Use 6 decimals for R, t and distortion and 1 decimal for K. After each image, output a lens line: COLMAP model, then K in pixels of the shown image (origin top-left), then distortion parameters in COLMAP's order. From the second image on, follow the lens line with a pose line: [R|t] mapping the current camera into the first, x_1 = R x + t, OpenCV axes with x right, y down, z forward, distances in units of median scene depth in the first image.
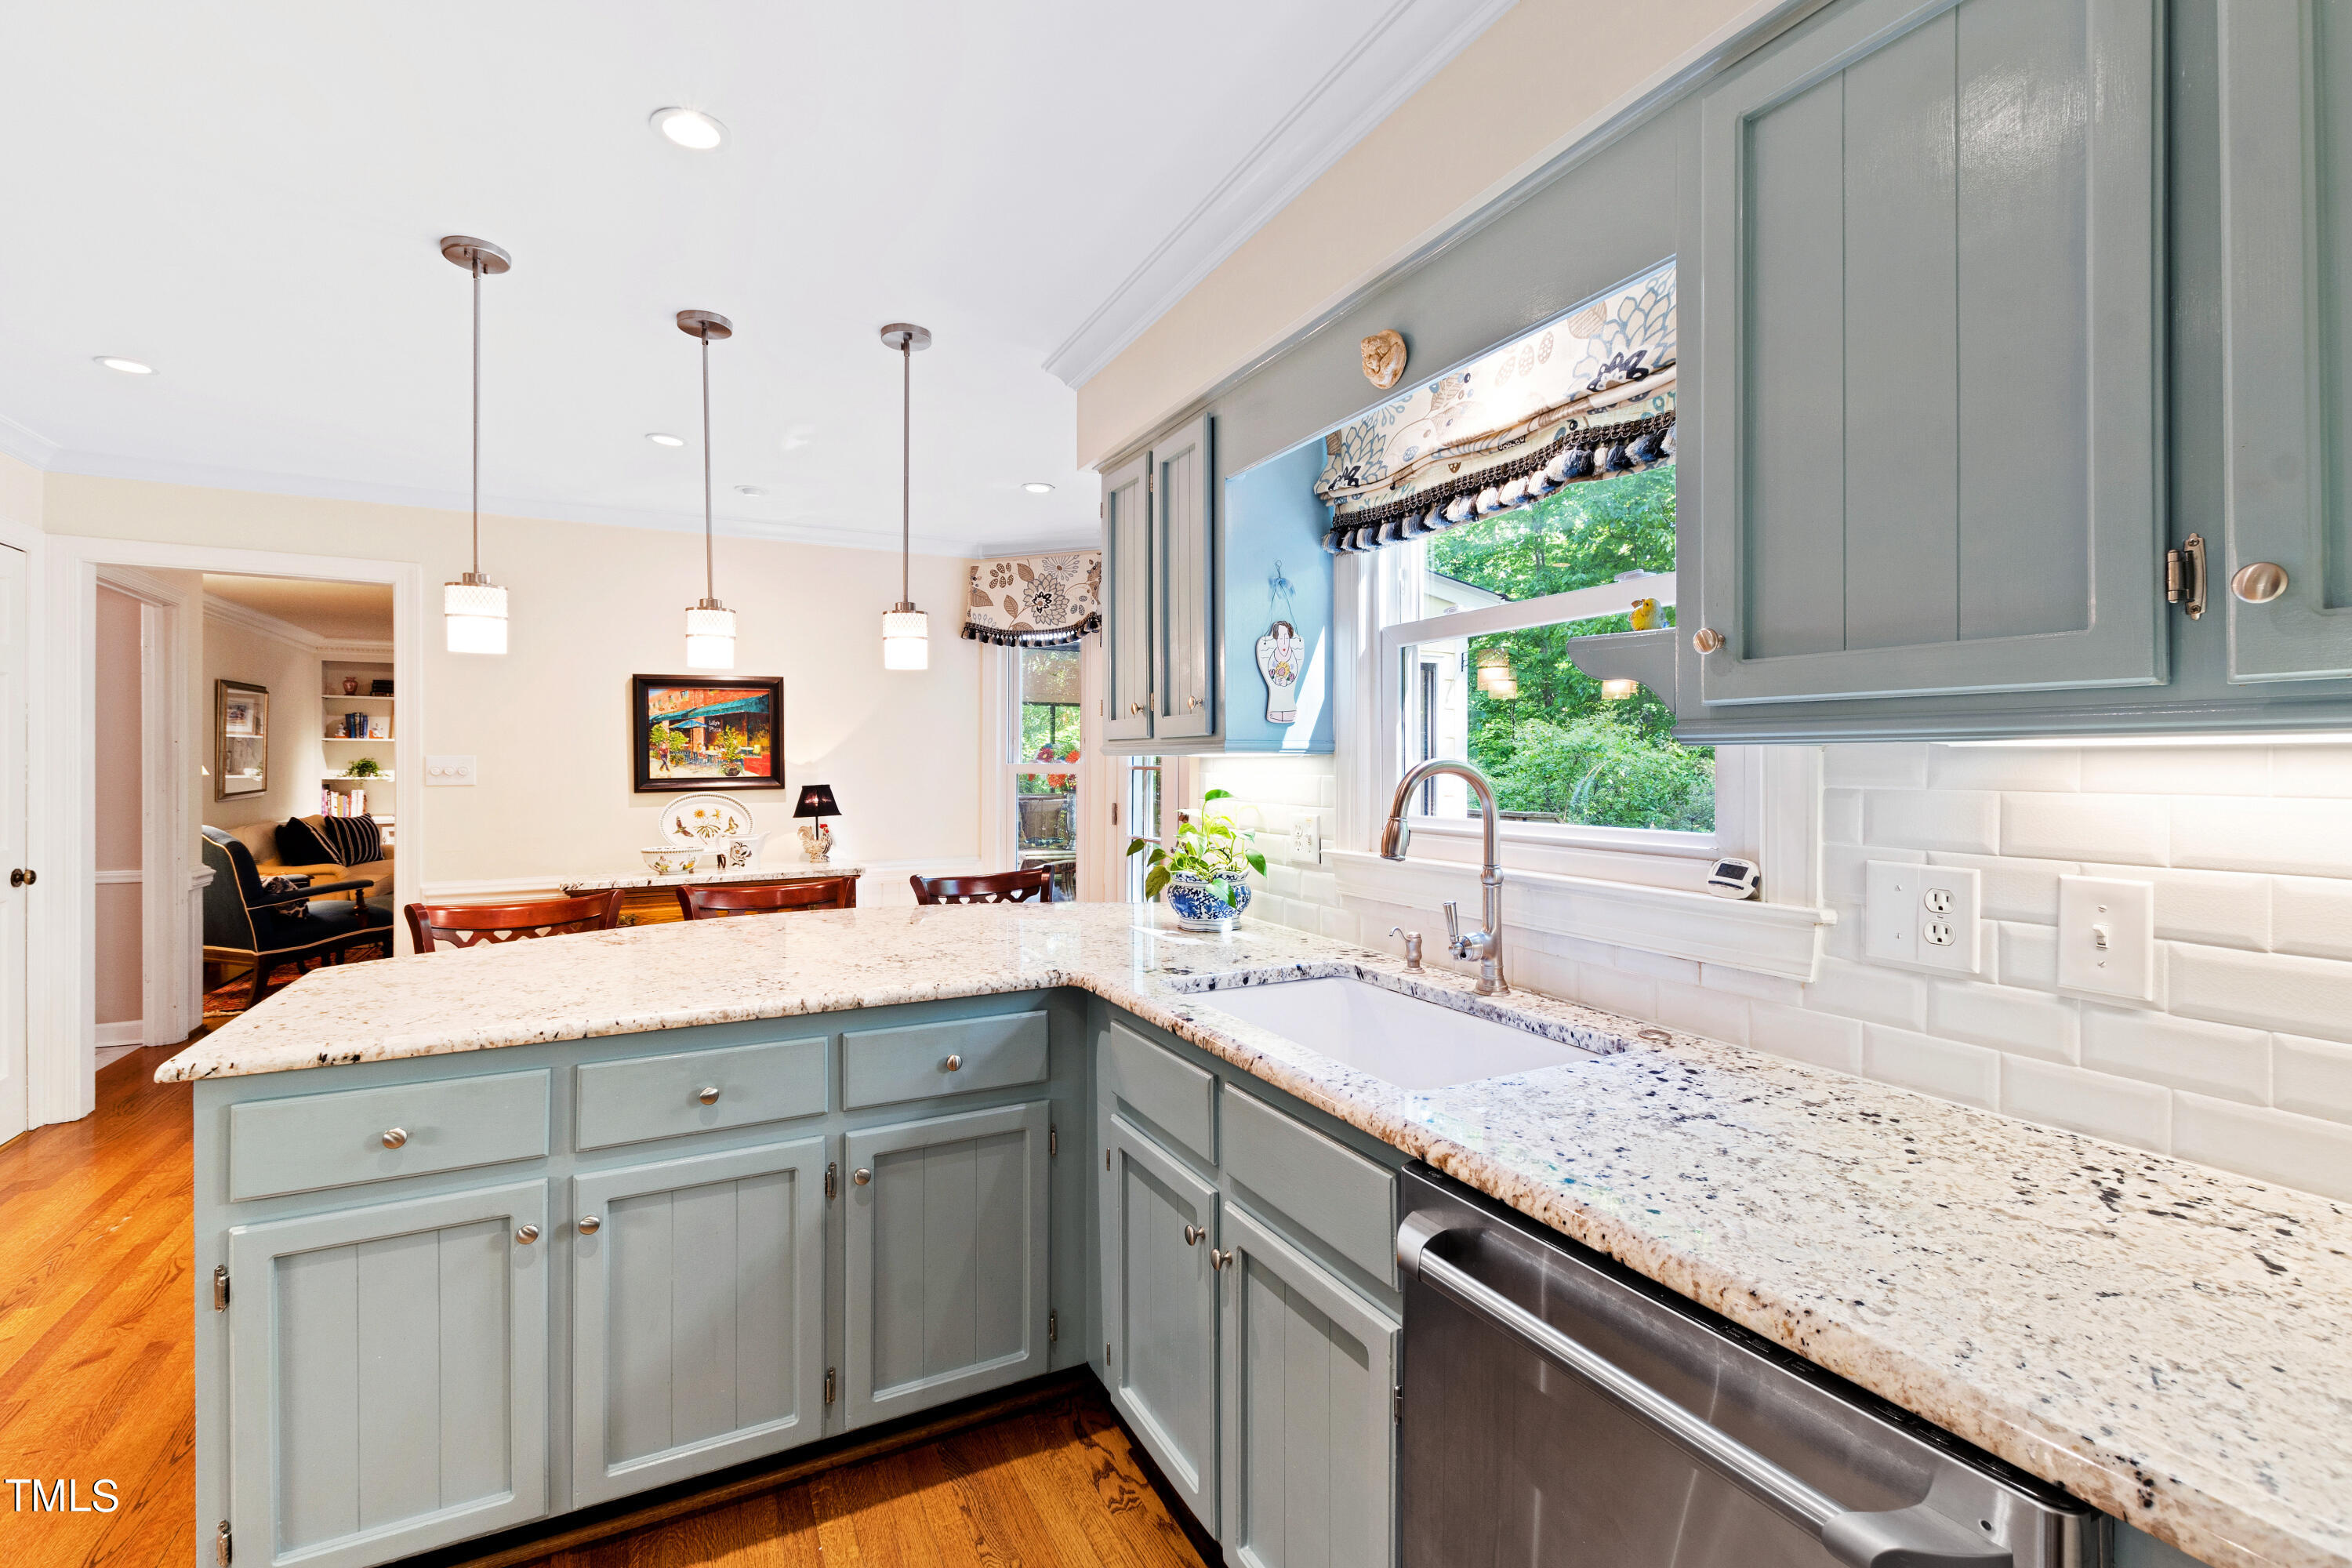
lens RADIAL K [[1032.0, 0, 1175.4], [0, 1032.0, 773.4], [0, 0, 1]] dist [0.000431, -0.003239]
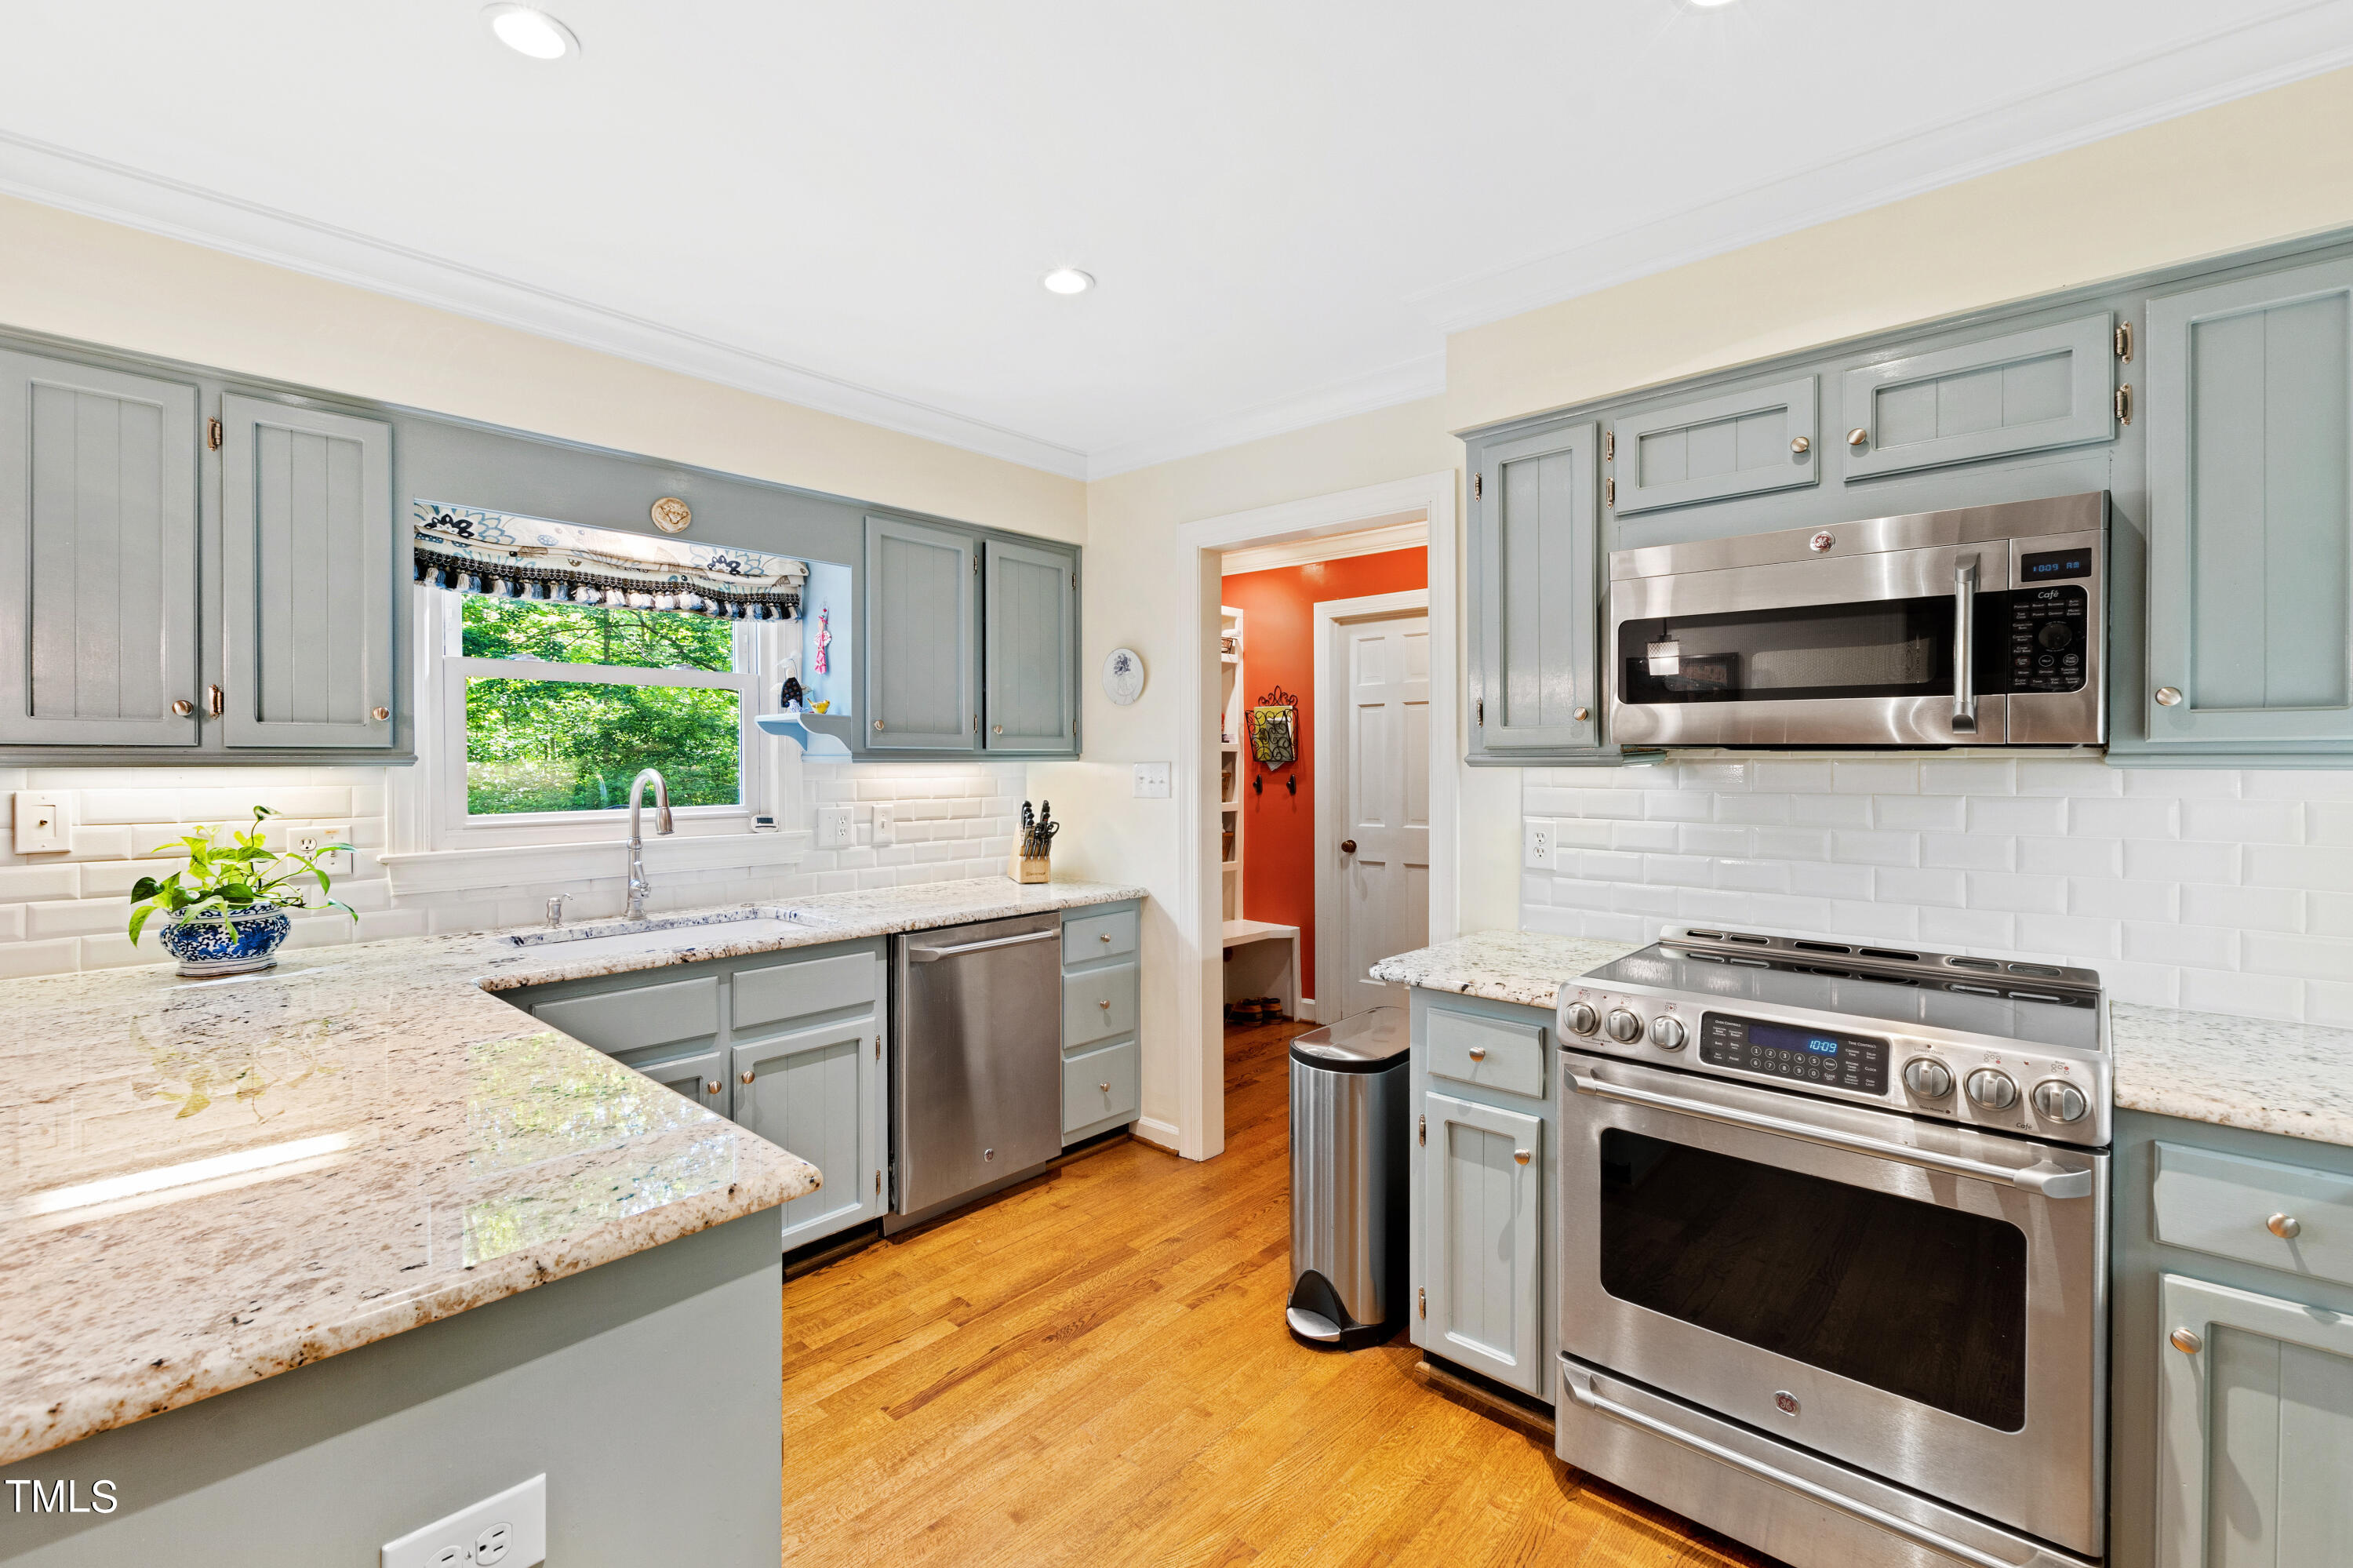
lens RADIAL K [[1032.5, 0, 1163.7], [0, 1032.5, 766.2], [0, 0, 1]] dist [0.000431, -0.003239]
pose [[-0.357434, -0.006753, 0.933914, -1.007701], [0.011094, 0.999873, 0.011476, -0.018951], [-0.933873, 0.014463, -0.357313, 0.568960]]
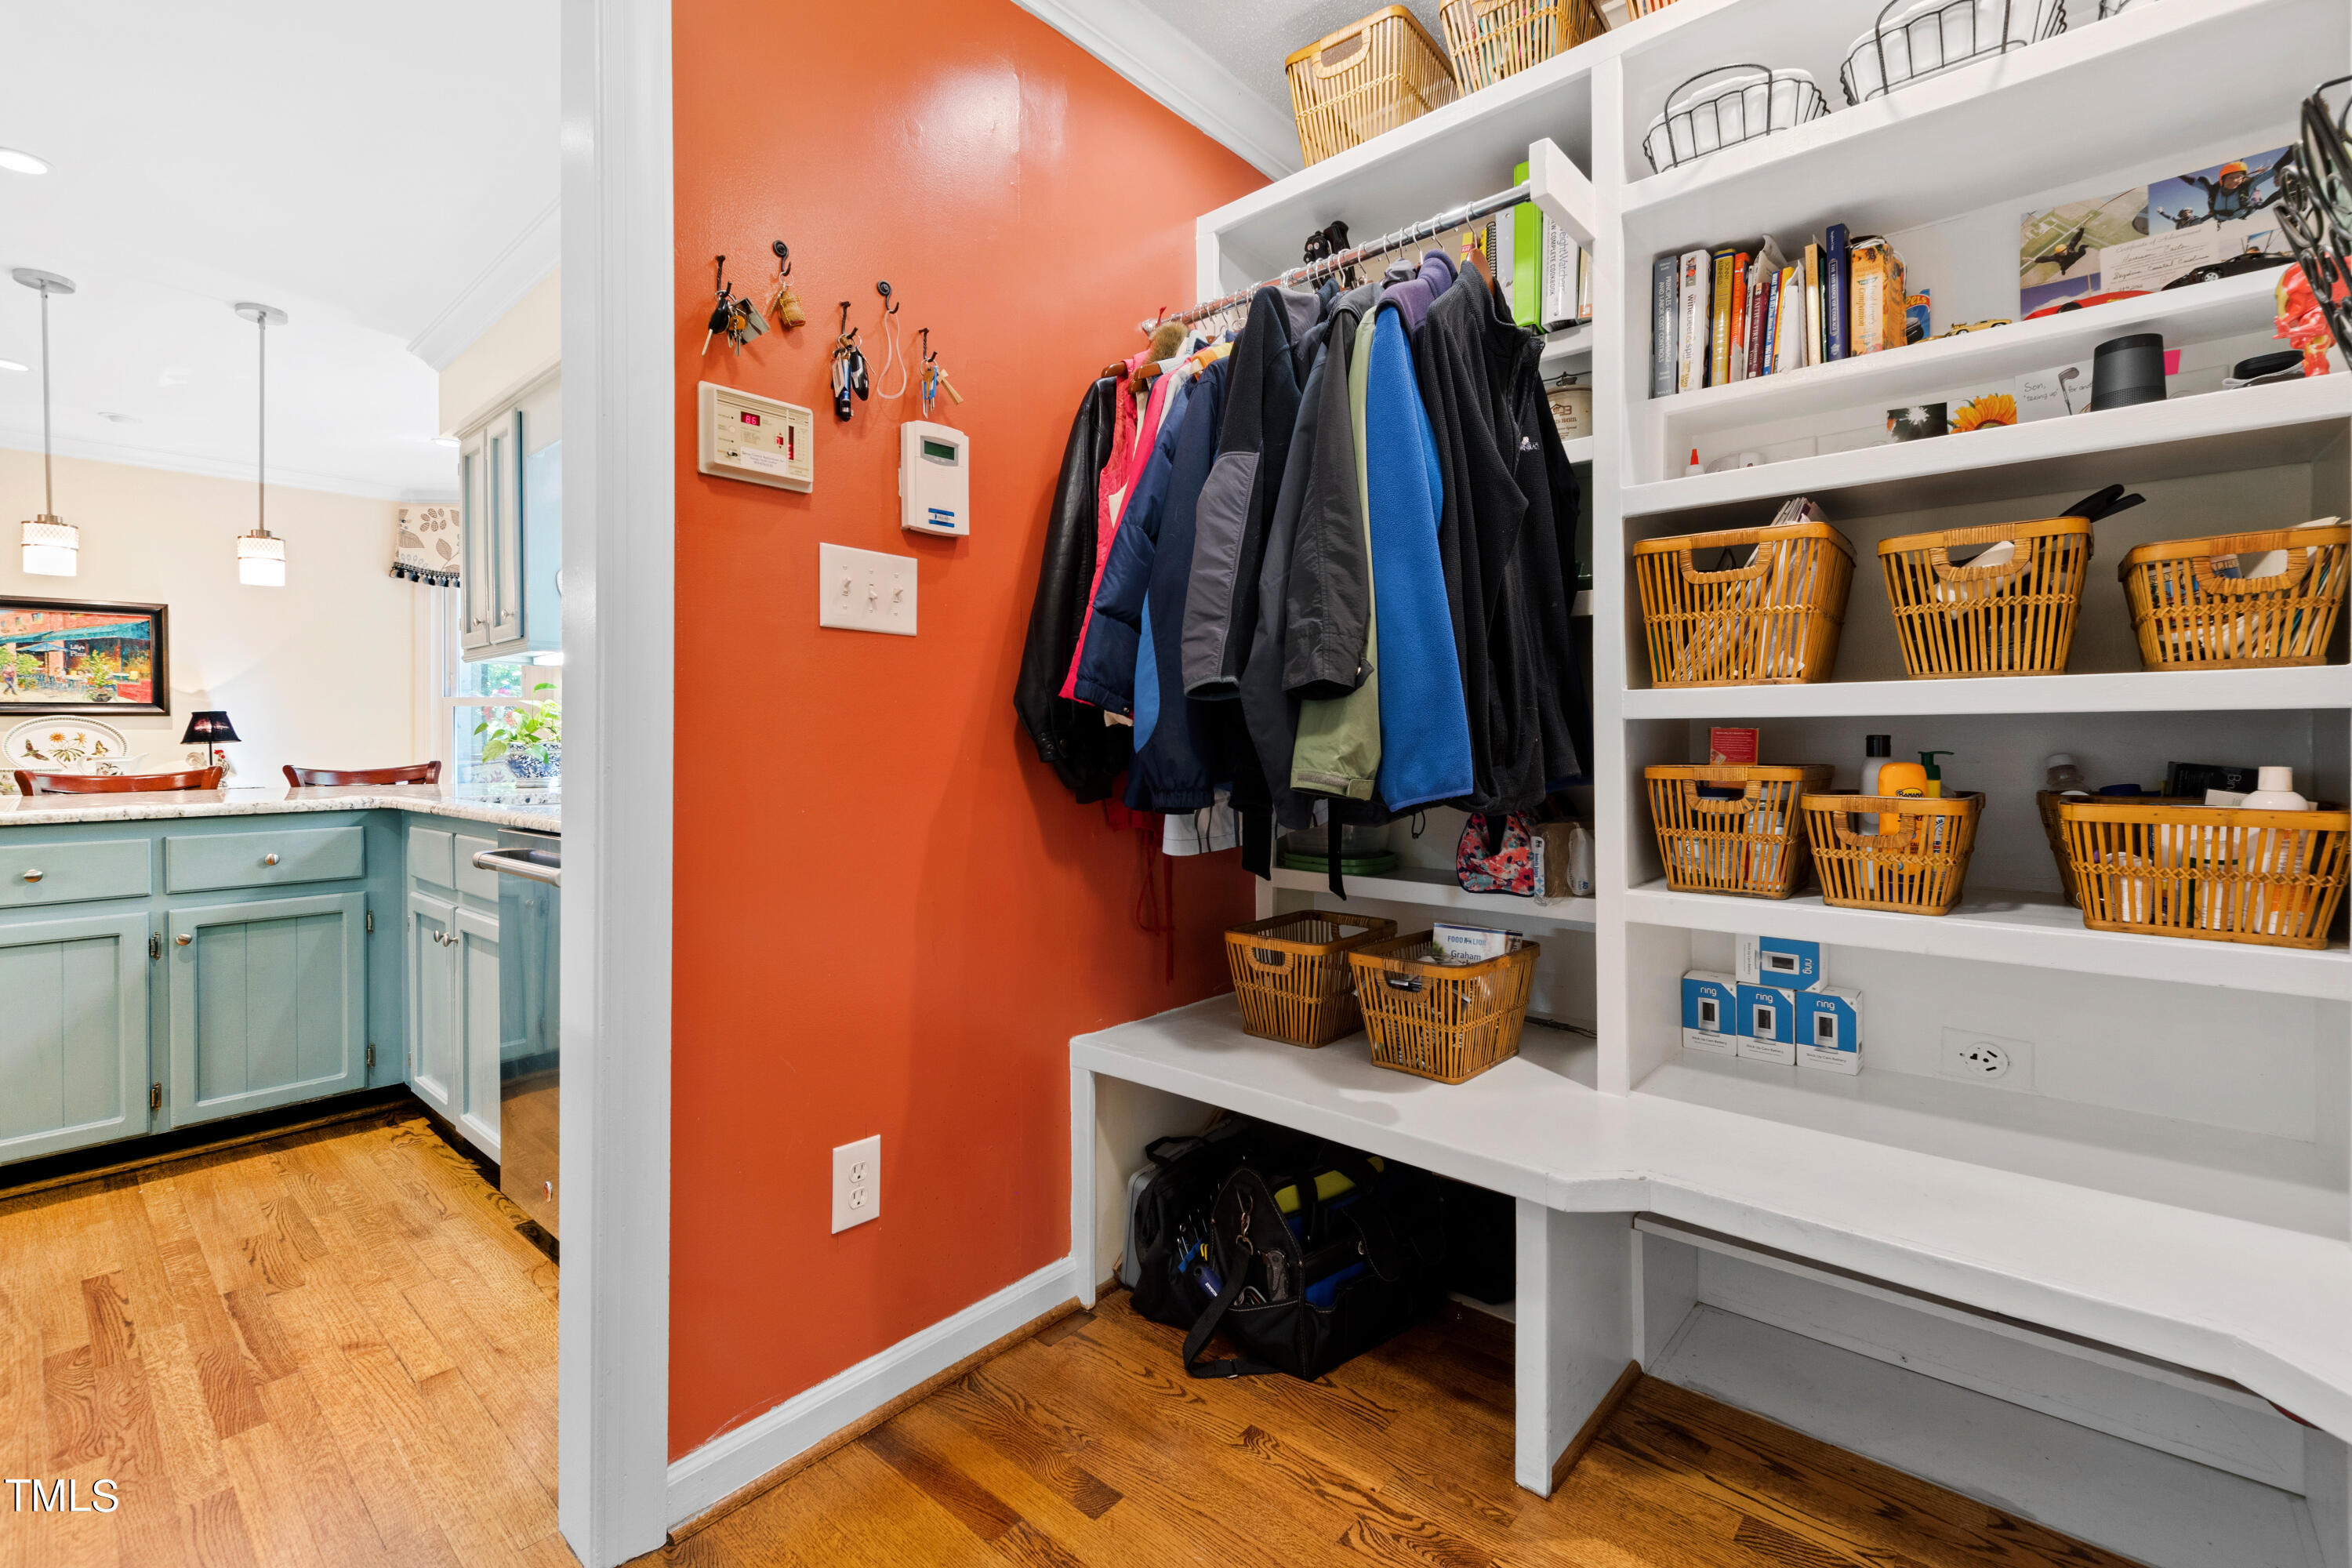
lens RADIAL K [[1032.0, 0, 1187.1], [0, 1032.0, 746.5], [0, 0, 1]] dist [0.000431, -0.003239]
pose [[0.927529, -0.007732, 0.373670, 0.298833], [0.010504, 0.999930, -0.005384, 0.109767], [-0.373603, 0.008919, 0.927546, -0.541940]]
